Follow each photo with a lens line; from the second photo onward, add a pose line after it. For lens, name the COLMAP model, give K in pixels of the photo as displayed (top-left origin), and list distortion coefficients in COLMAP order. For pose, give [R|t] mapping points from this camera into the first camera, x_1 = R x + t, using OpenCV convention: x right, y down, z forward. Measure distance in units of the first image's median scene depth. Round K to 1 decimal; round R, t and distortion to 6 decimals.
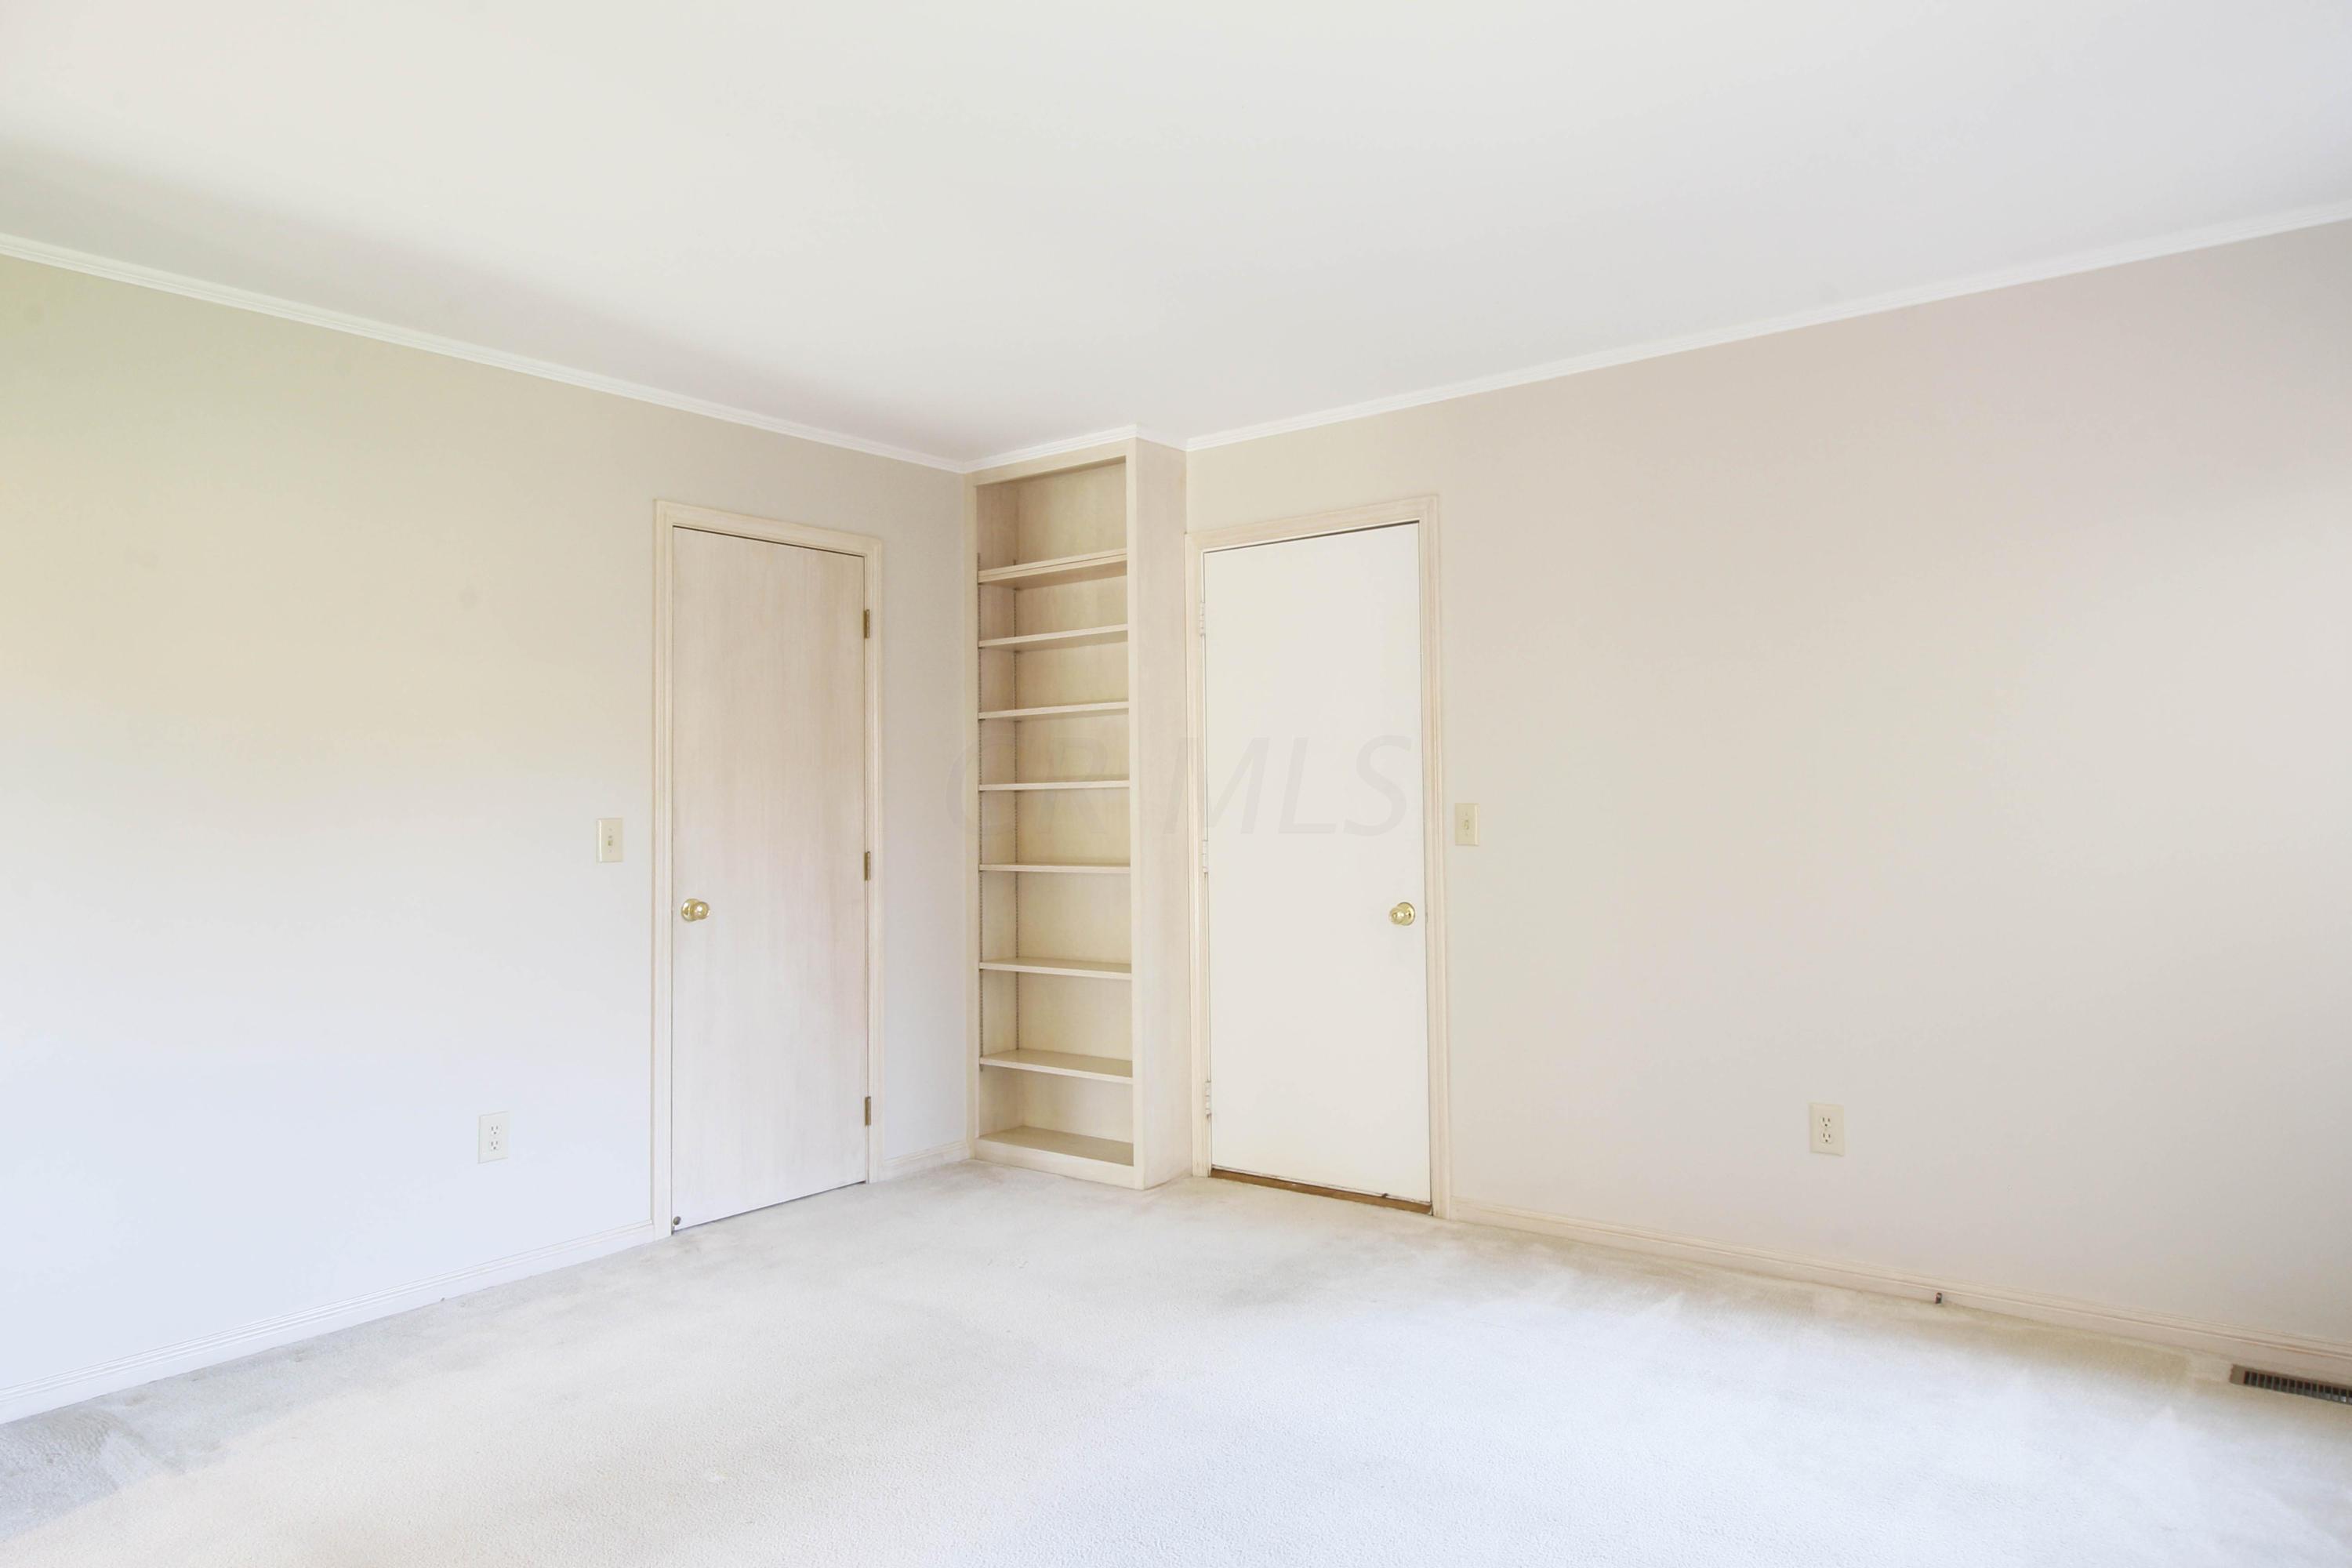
lens RADIAL K [[1474.0, 0, 1176.0], [0, 1474.0, 784.0], [0, 0, 1]] dist [0.002105, -0.006390]
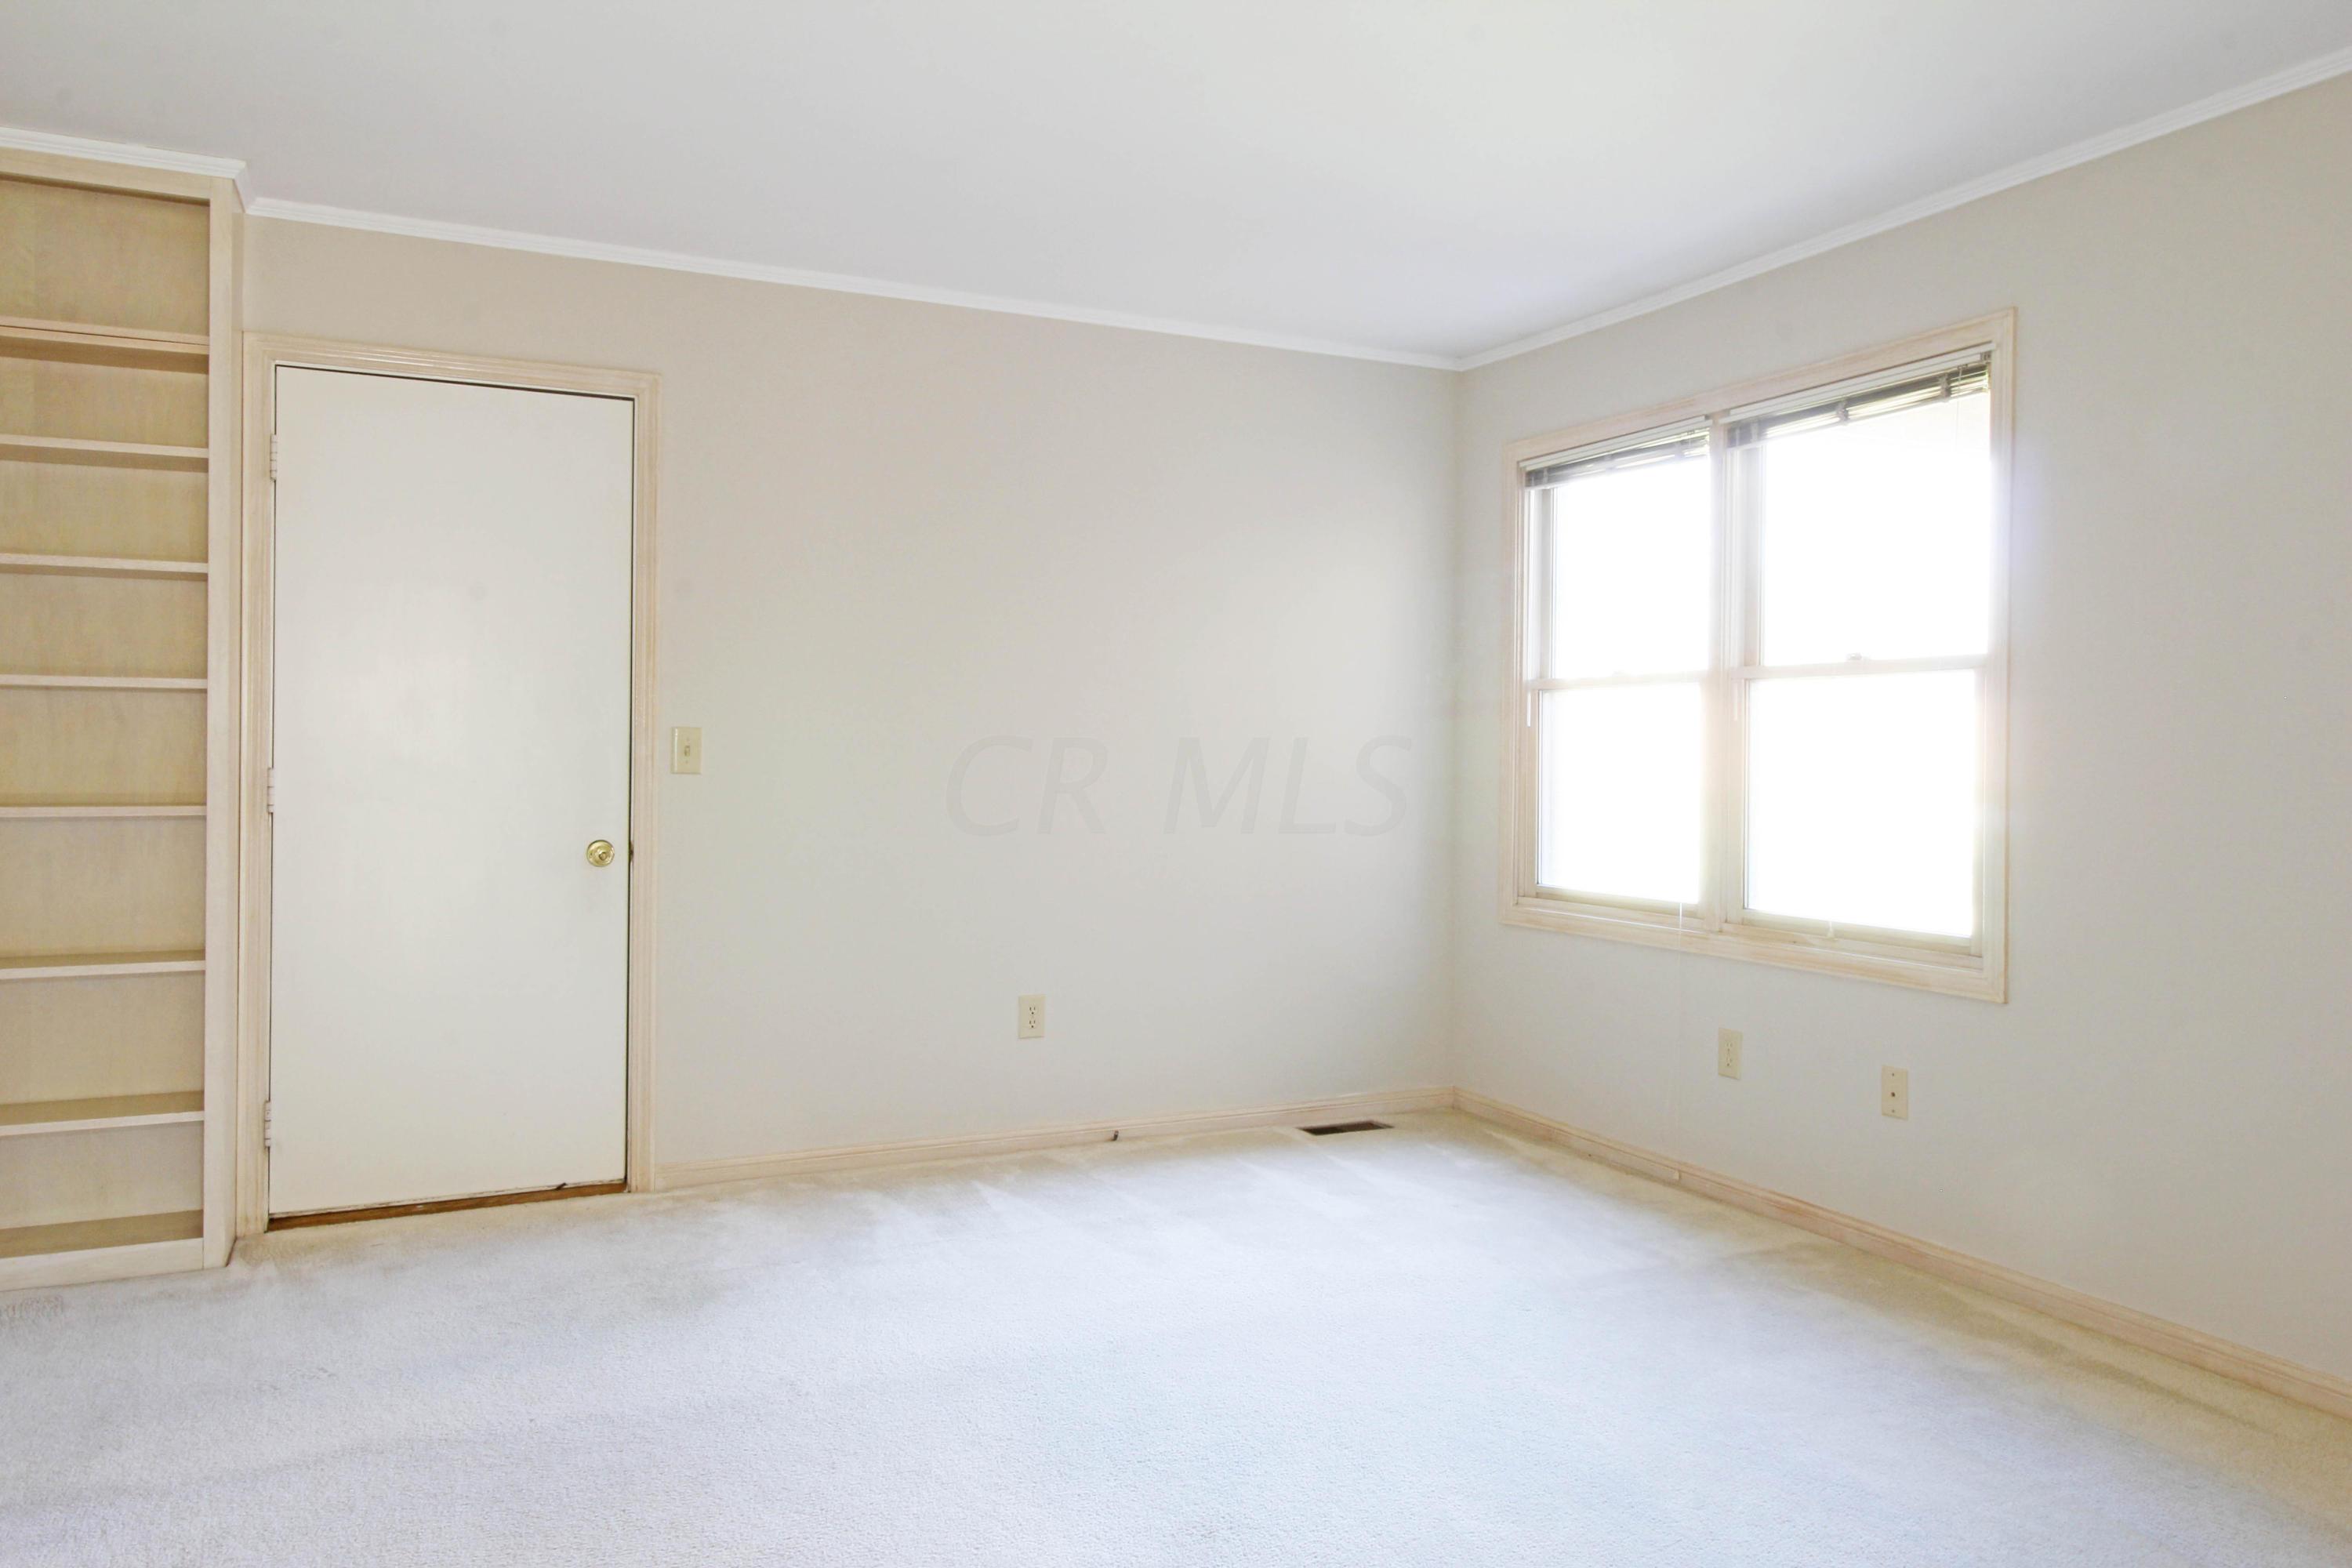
lens RADIAL K [[1603.4, 0, 1168.6], [0, 1603.4, 761.0], [0, 0, 1]] dist [0.005571, -0.004376]
pose [[0.450764, 0.011110, 0.892574, -0.535545], [-0.032859, 0.999451, 0.004154, 0.020022], [-0.892038, -0.031202, 0.450882, 0.284278]]
